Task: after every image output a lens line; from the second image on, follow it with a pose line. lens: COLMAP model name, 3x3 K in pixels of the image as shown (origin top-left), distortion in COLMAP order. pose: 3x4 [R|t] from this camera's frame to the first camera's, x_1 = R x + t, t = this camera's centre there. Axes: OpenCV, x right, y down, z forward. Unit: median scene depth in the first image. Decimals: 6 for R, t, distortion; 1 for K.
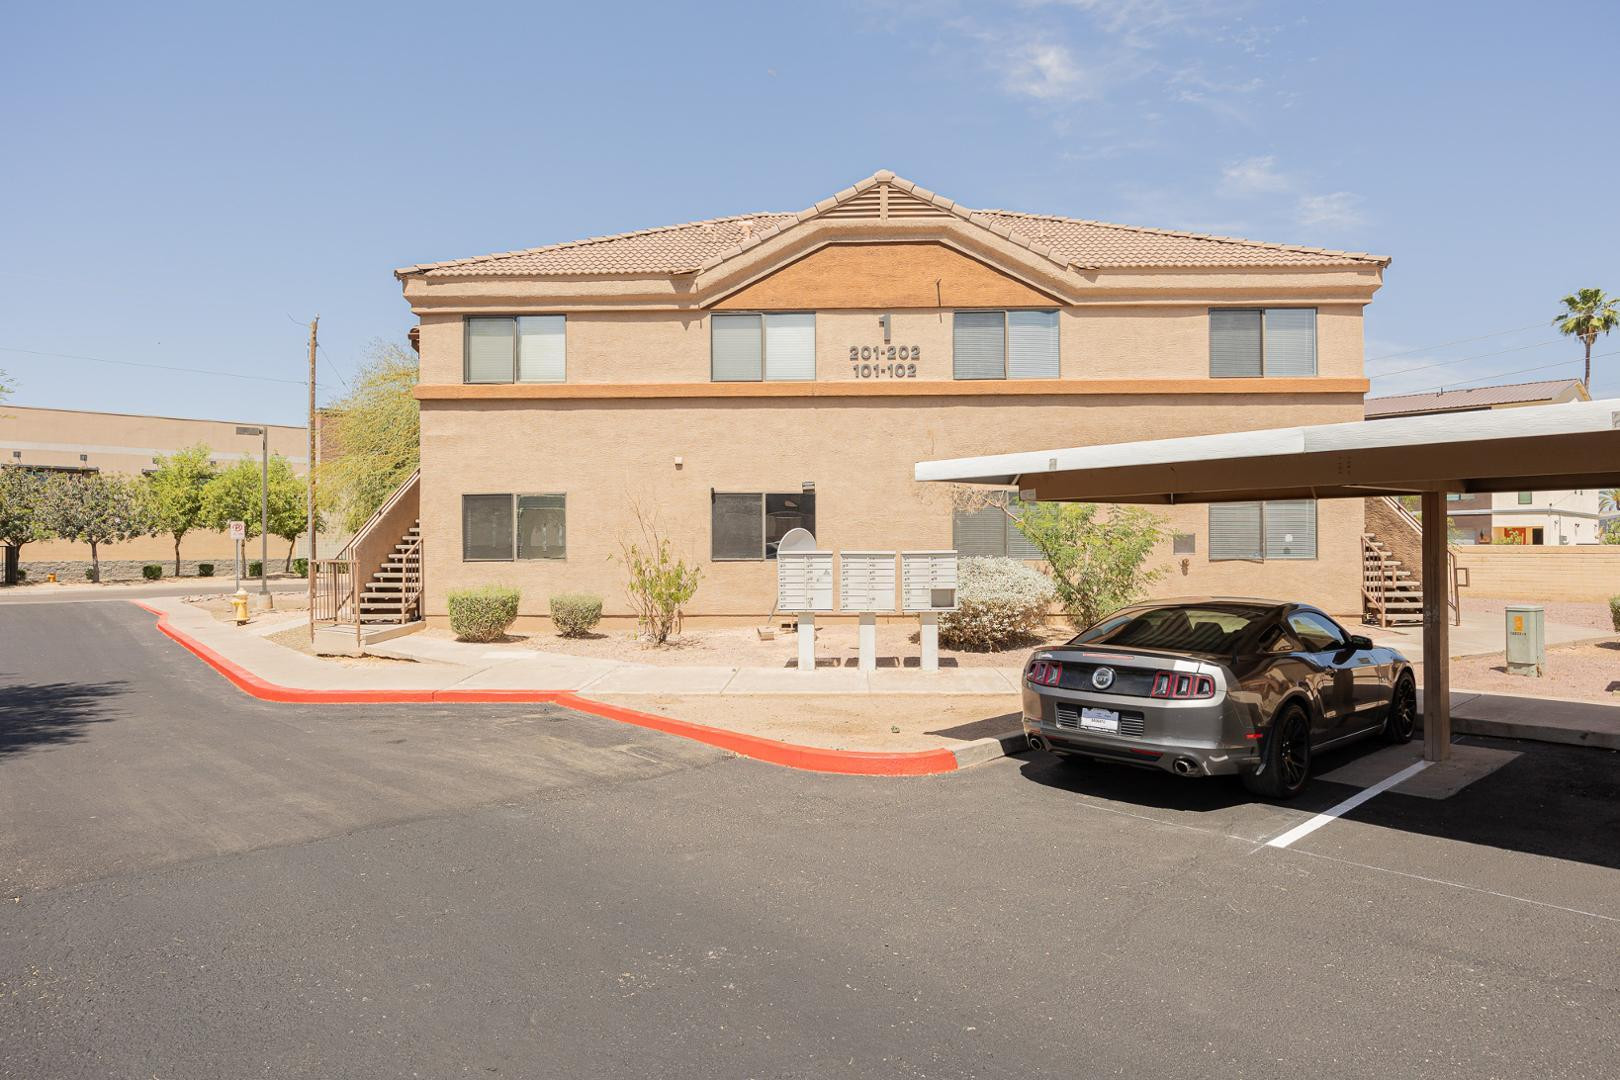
lens RADIAL K [[989.0, 0, 809.7], [0, 989.0, 544.1], [0, 0, 1]] dist [-0.001401, 0.000808]
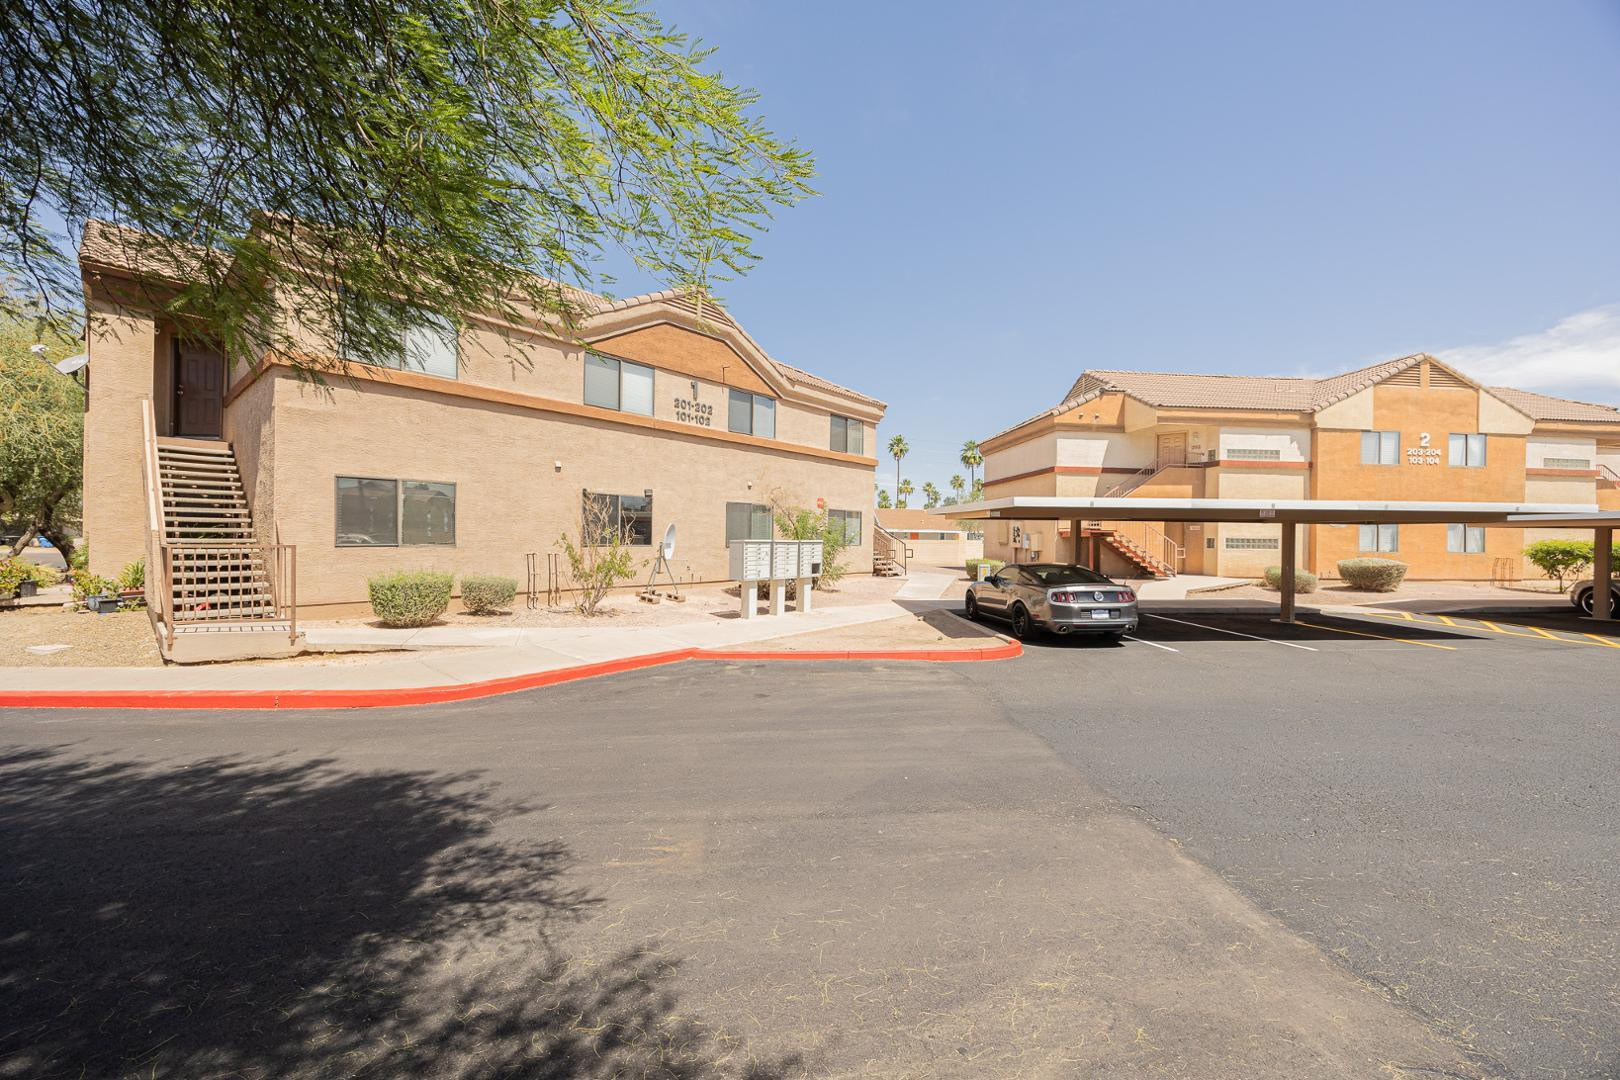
lens RADIAL K [[635.2, 0, 809.4], [0, 635.2, 541.7], [0, 0, 1]] dist [0.000783, -0.001705]
pose [[0.619882, 0.009016, 0.784643, -0.561921], [-0.011900, 0.999927, -0.002088, 0.009143], [-0.784605, -0.008043, 0.619944, 0.273370]]
